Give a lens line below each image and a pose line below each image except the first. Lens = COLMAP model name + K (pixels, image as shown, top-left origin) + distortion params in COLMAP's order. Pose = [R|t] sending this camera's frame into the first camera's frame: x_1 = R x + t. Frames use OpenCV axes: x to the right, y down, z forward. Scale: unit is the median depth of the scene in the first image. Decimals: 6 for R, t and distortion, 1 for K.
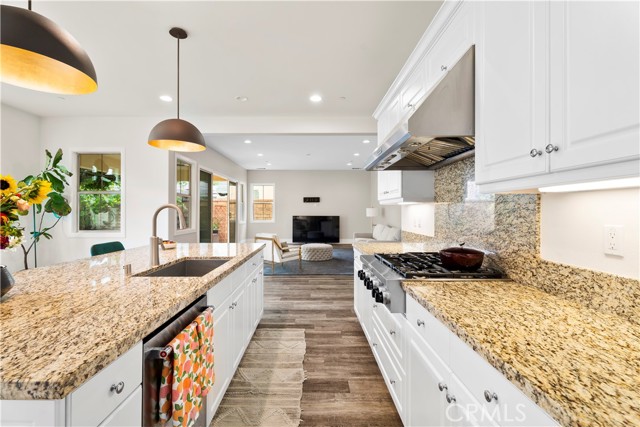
lens RADIAL K [[291.9, 0, 315.7], [0, 291.9, 210.0], [0, 0, 1]] dist [0.005142, -0.000605]
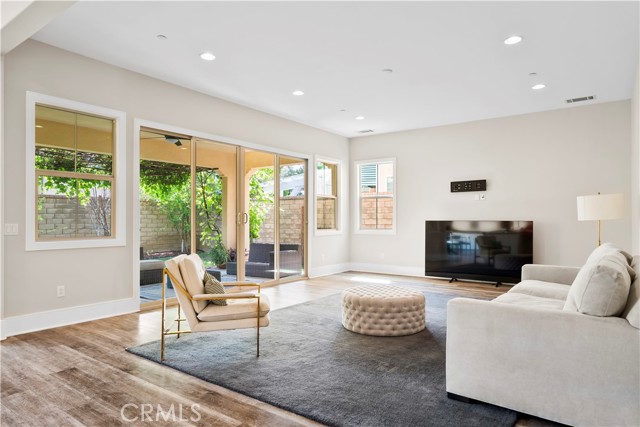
lens RADIAL K [[395.8, 0, 322.3], [0, 395.8, 218.6], [0, 0, 1]] dist [0.001329, 0.002789]
pose [[0.799472, -0.005666, -0.600676, 0.196840], [0.004644, 0.999984, -0.003251, 0.018978], [0.600685, -0.000190, 0.799486, 0.406423]]
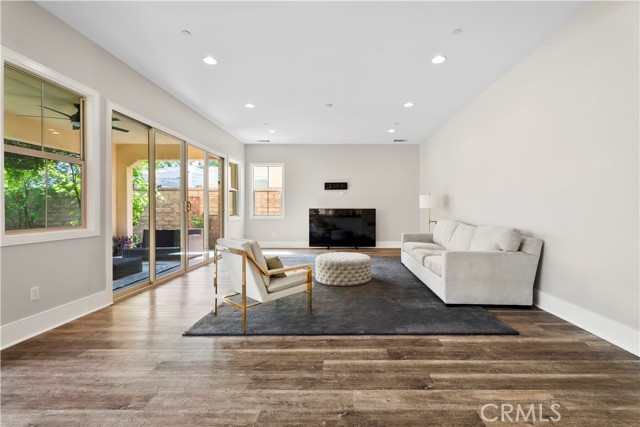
lens RADIAL K [[291.9, 0, 336.3], [0, 291.9, 211.0], [0, 0, 1]] dist [0.005142, -0.000605]
pose [[0.999761, -0.004872, -0.021320, 0.001301], [0.005133, 0.999912, 0.012205, 0.018564], [0.021259, -0.012312, 0.999698, 0.325892]]
